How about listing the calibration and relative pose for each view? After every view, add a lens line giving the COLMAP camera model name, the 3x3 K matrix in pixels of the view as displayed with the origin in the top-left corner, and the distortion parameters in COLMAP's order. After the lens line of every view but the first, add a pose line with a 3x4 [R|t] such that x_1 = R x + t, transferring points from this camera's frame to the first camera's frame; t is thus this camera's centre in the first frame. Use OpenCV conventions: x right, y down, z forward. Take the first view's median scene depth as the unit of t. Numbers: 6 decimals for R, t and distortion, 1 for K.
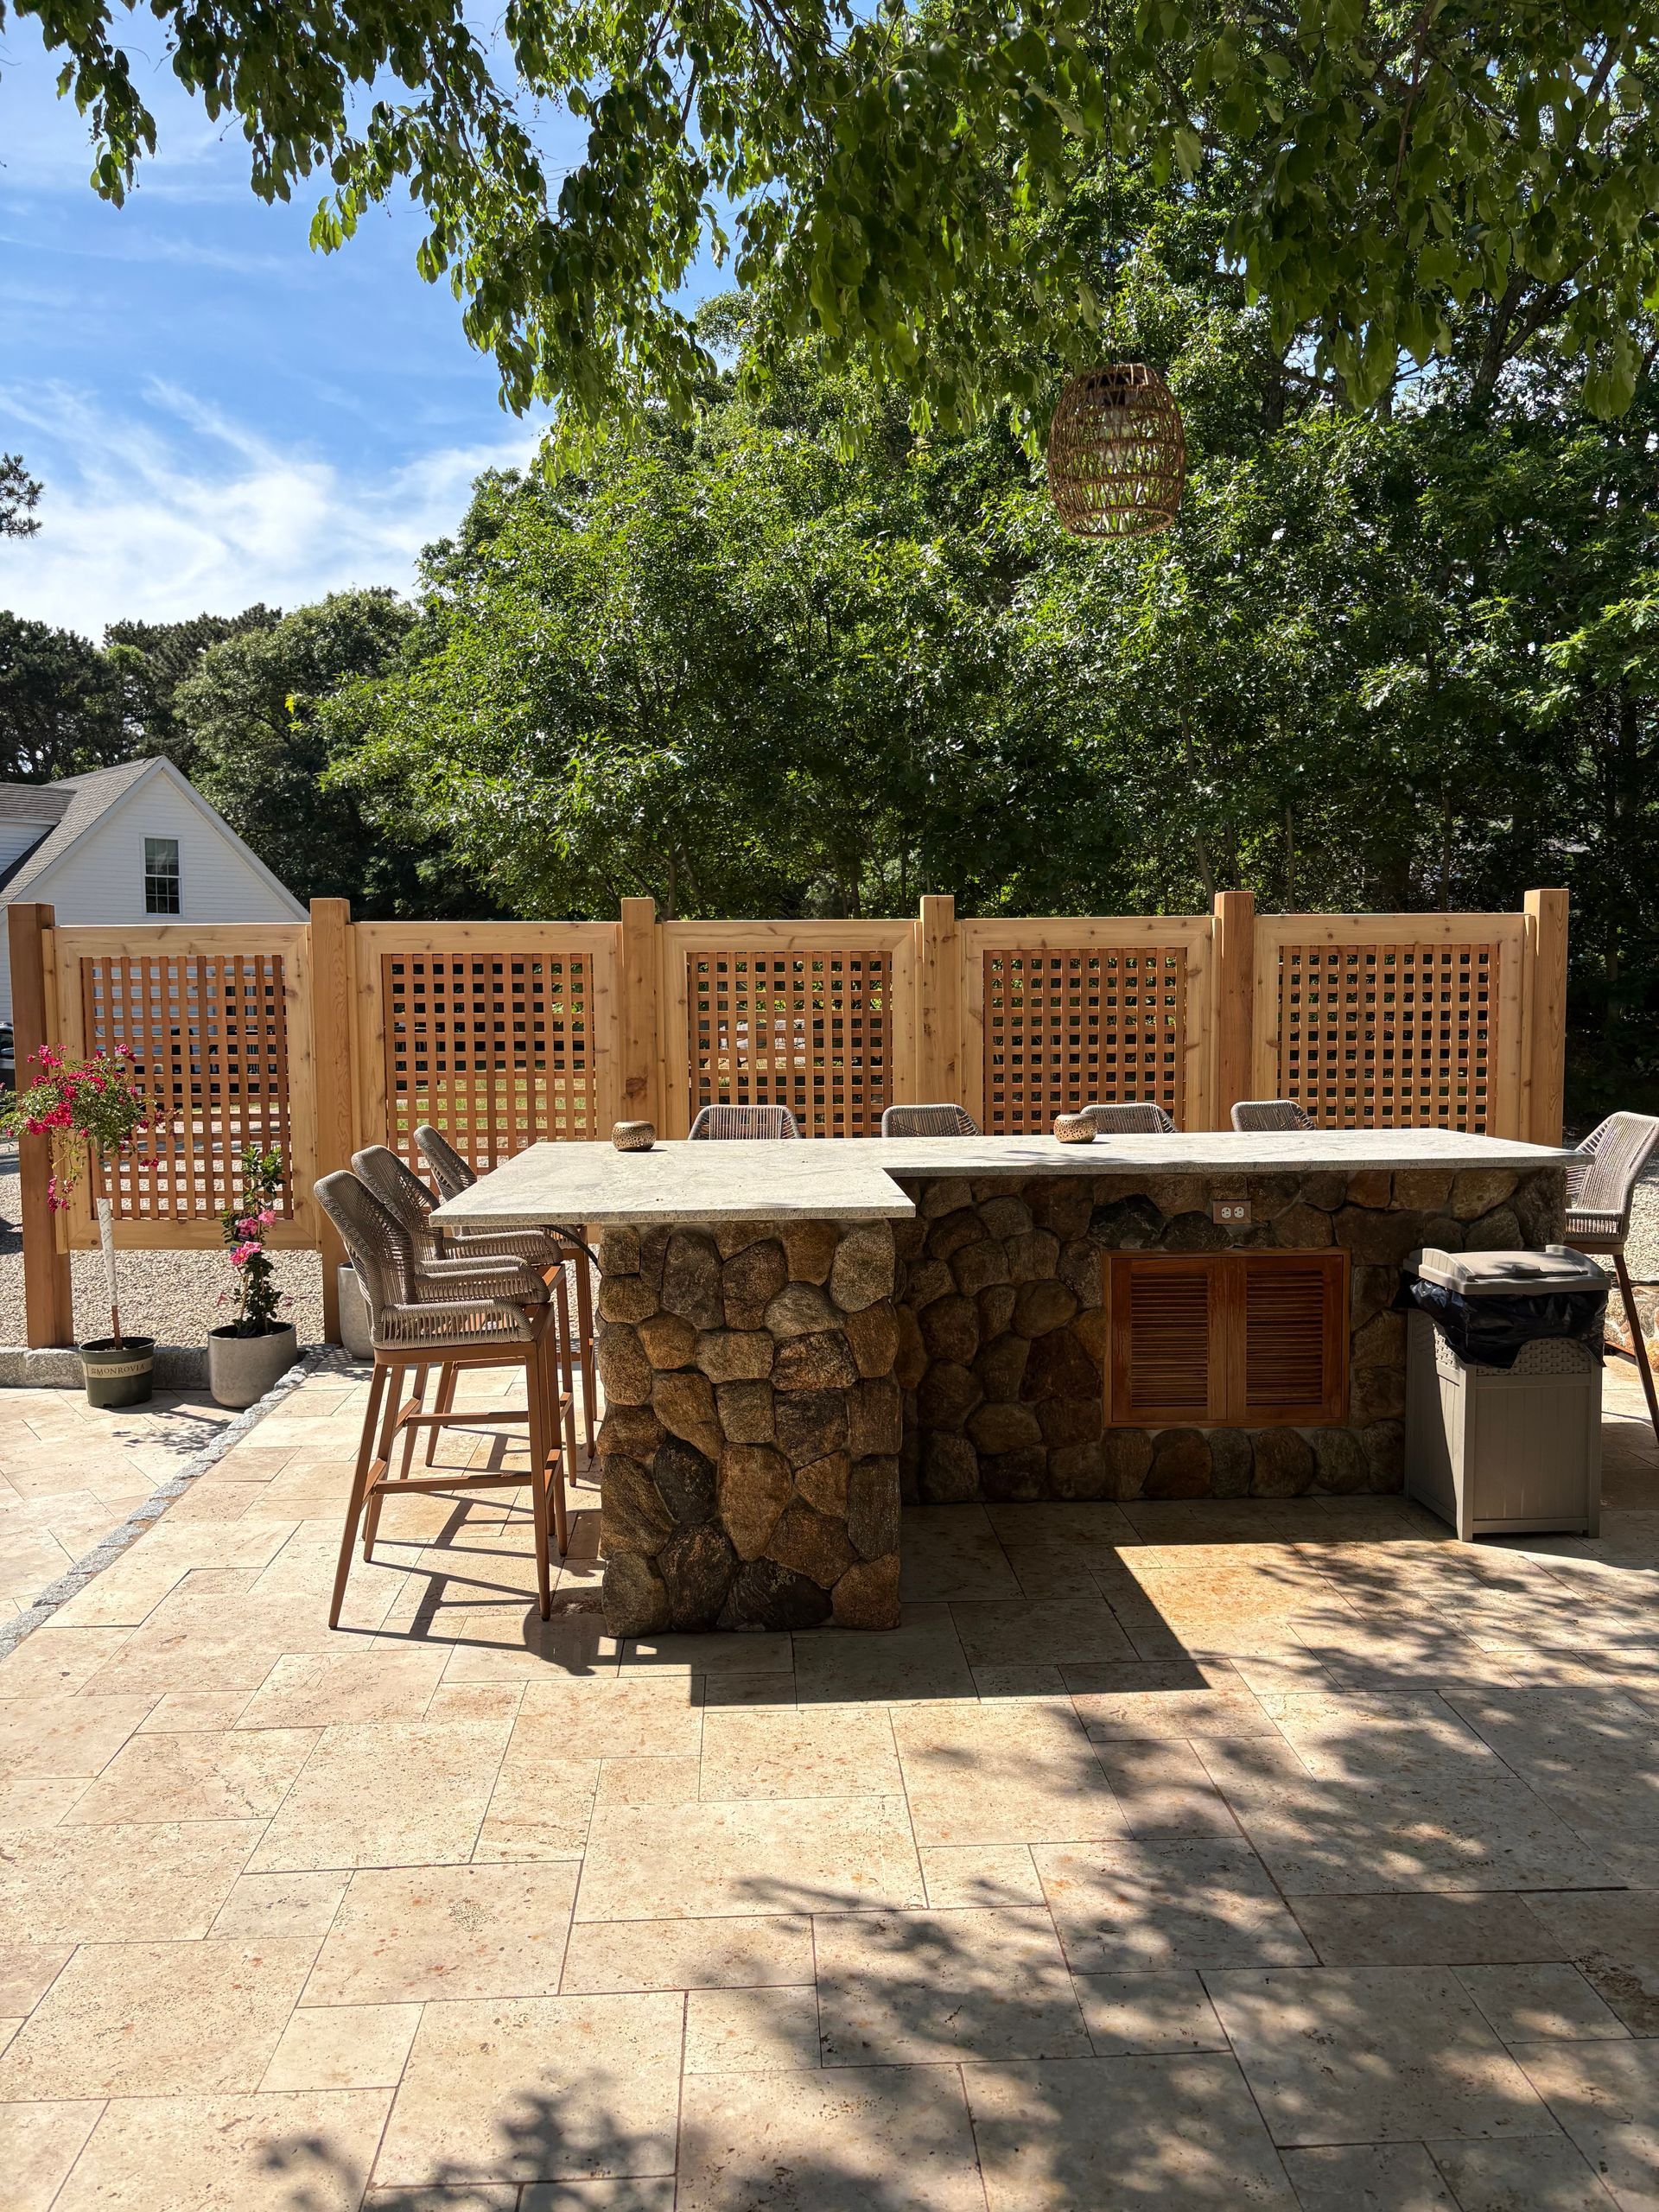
lens RADIAL K [[1751.6, 0, 831.2], [0, 1751.6, 1115.1], [0, 0, 1]] dist [0.051229, -0.061597]
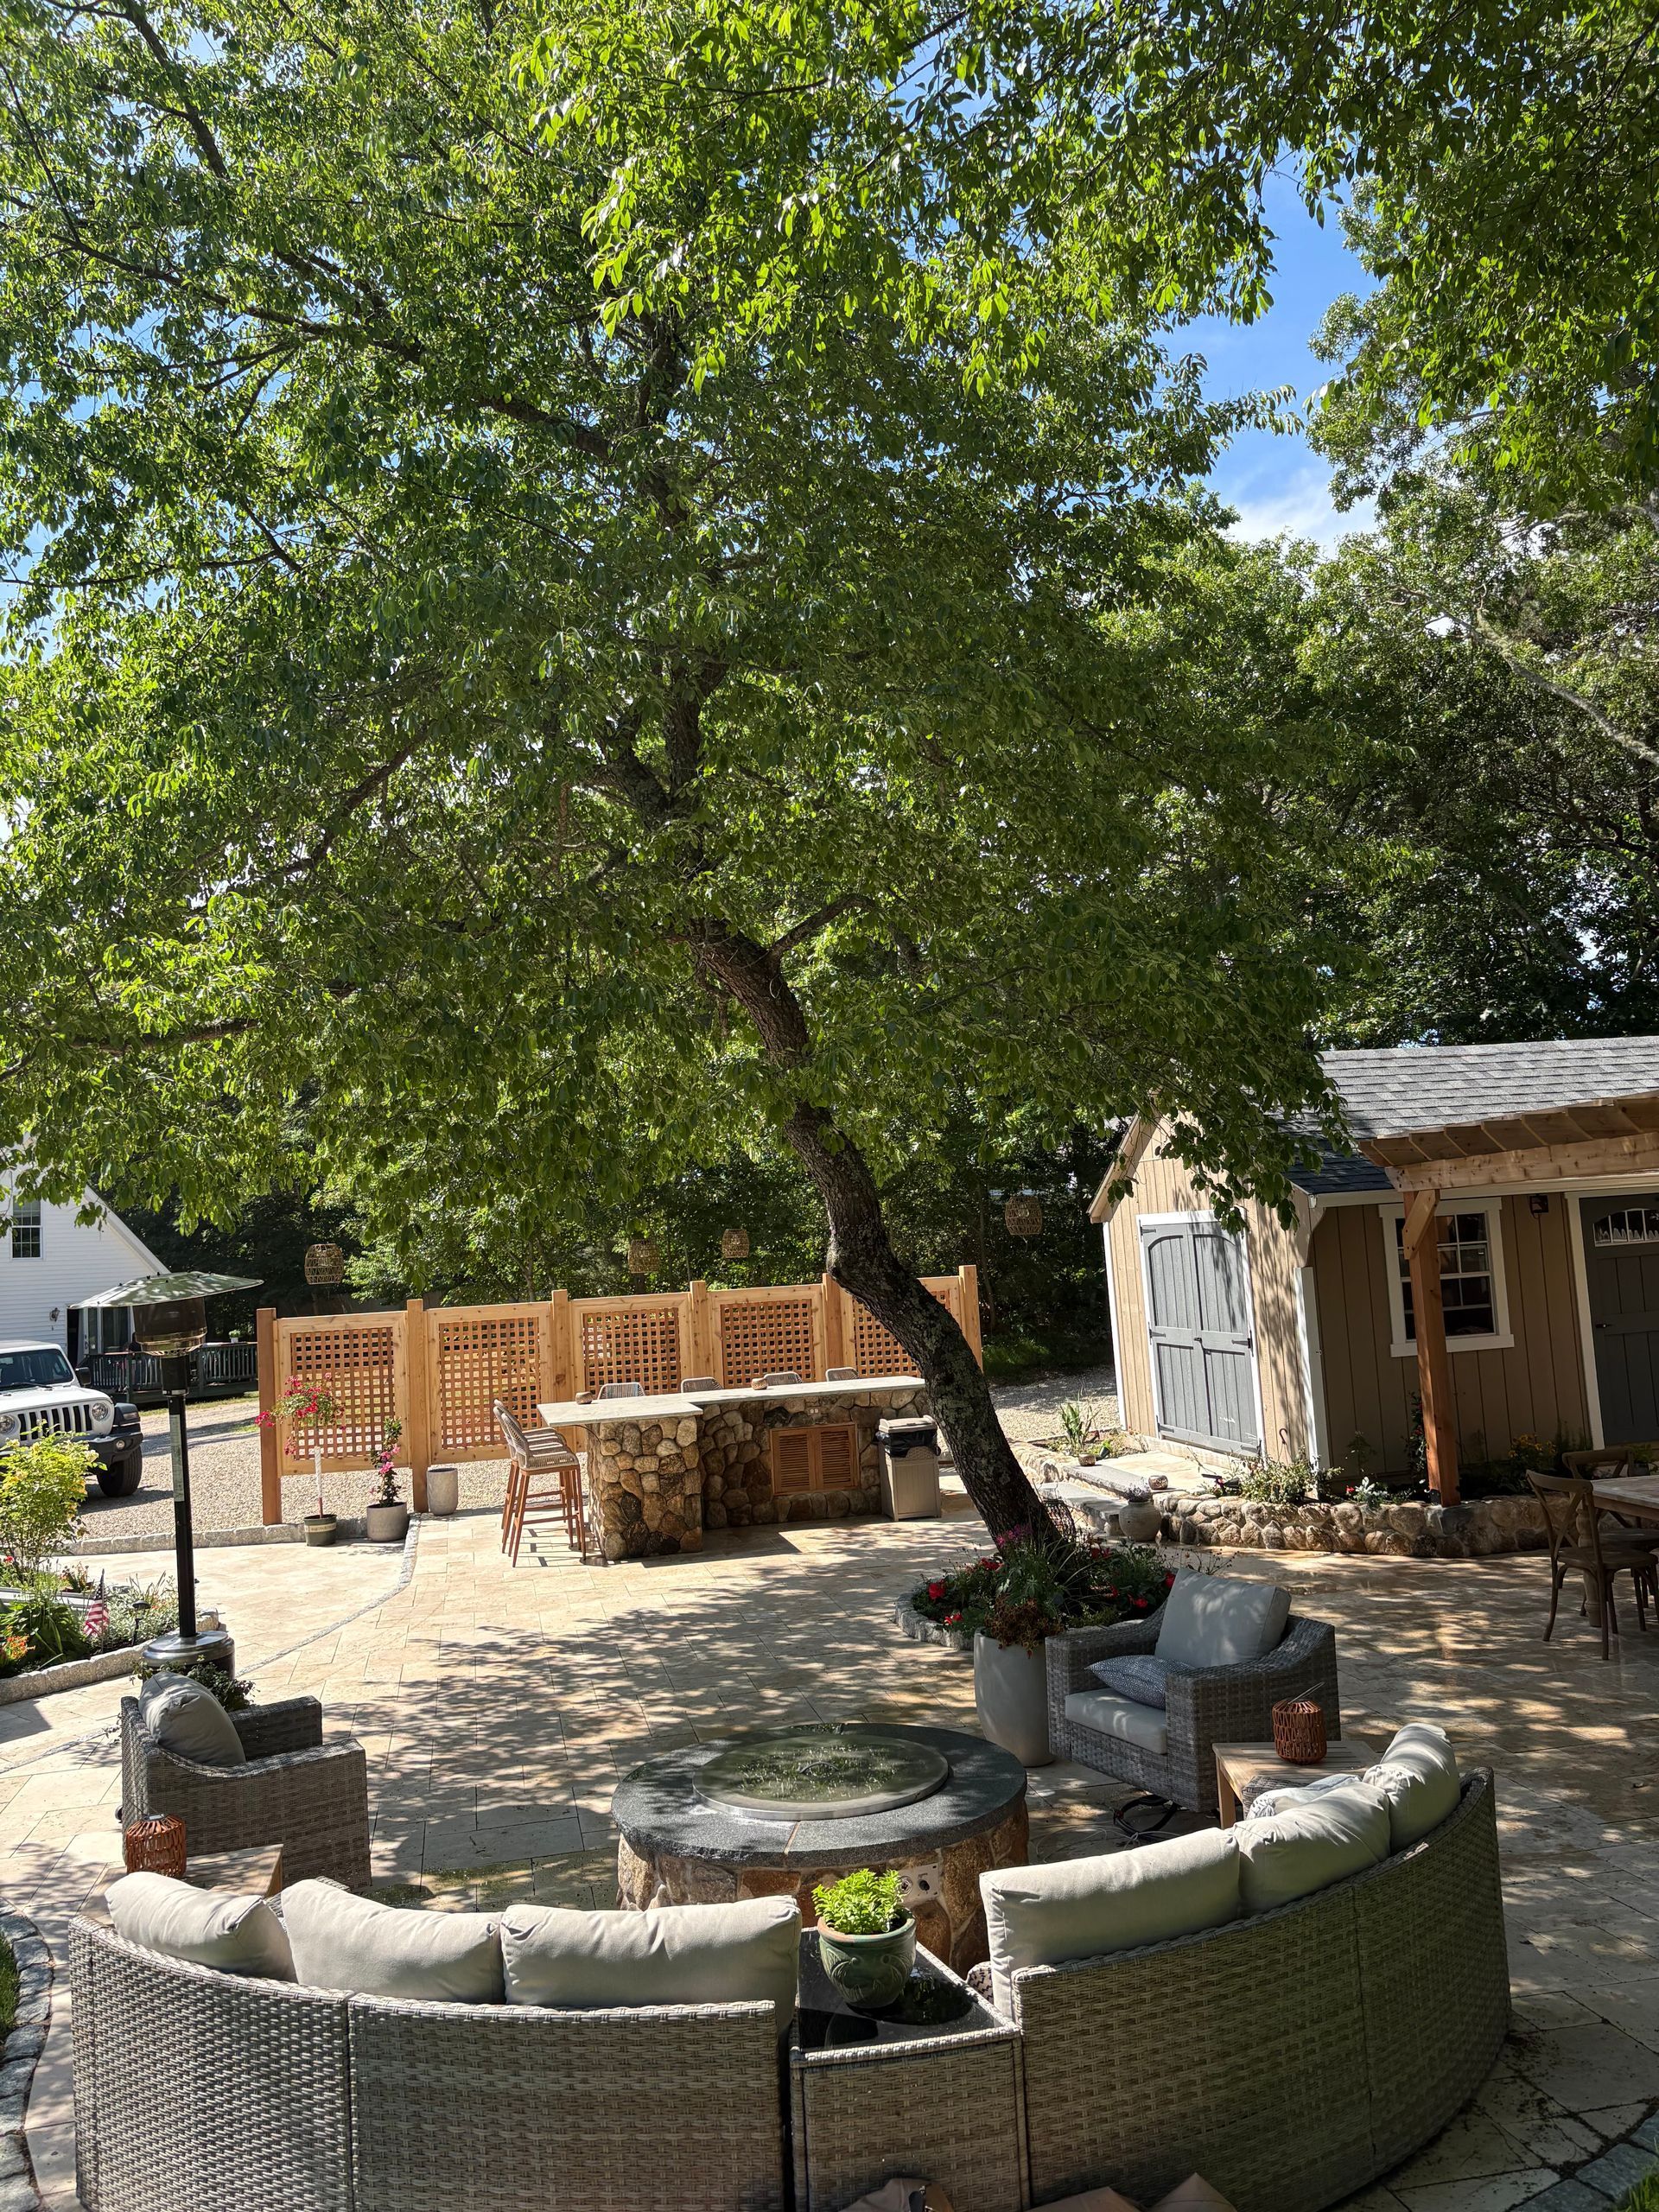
lens RADIAL K [[1751.6, 0, 835.3], [0, 1751.6, 1108.3], [0, 0, 1]] dist [0.051229, -0.061597]
pose [[0.987257, -0.037724, 0.154597, -0.103046], [0.061598, 0.986354, -0.152683, 0.006598], [-0.146728, 0.160261, 0.976108, -1.240550]]
